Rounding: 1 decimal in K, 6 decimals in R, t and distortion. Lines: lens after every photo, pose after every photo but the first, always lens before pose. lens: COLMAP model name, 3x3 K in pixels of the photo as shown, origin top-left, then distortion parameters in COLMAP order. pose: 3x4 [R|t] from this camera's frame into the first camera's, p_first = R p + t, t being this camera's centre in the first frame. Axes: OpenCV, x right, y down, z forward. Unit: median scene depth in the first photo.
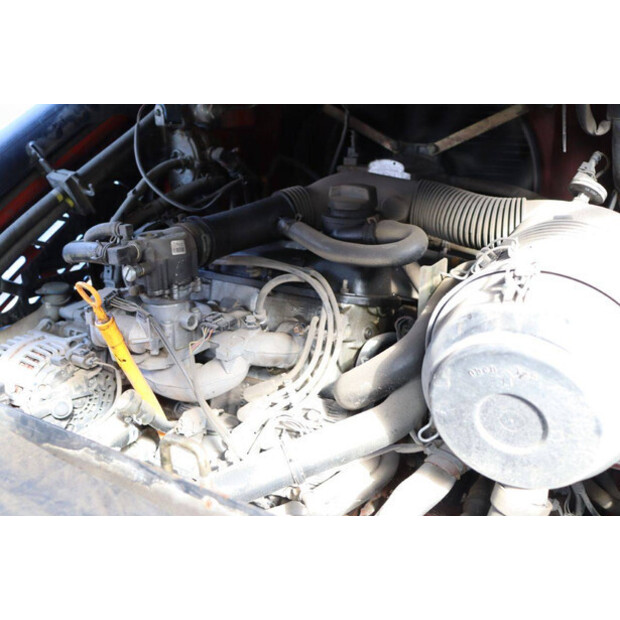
lens RADIAL K [[638.2, 0, 310.0], [0, 638.2, 310.0], [0, 0, 1]] dist [-0.120604, 0.269107]
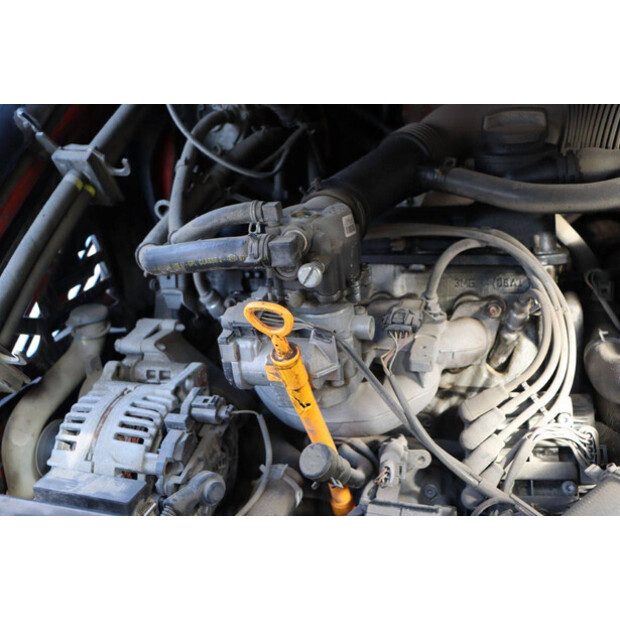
lens RADIAL K [[638.2, 0, 310.0], [0, 638.2, 310.0], [0, 0, 1]] dist [-0.120604, 0.269107]
pose [[0.964708, -0.184119, 0.188254, -0.342830], [0.171338, 0.981778, 0.082187, -0.063483], [-0.199956, -0.047031, 0.978675, 0.293879]]
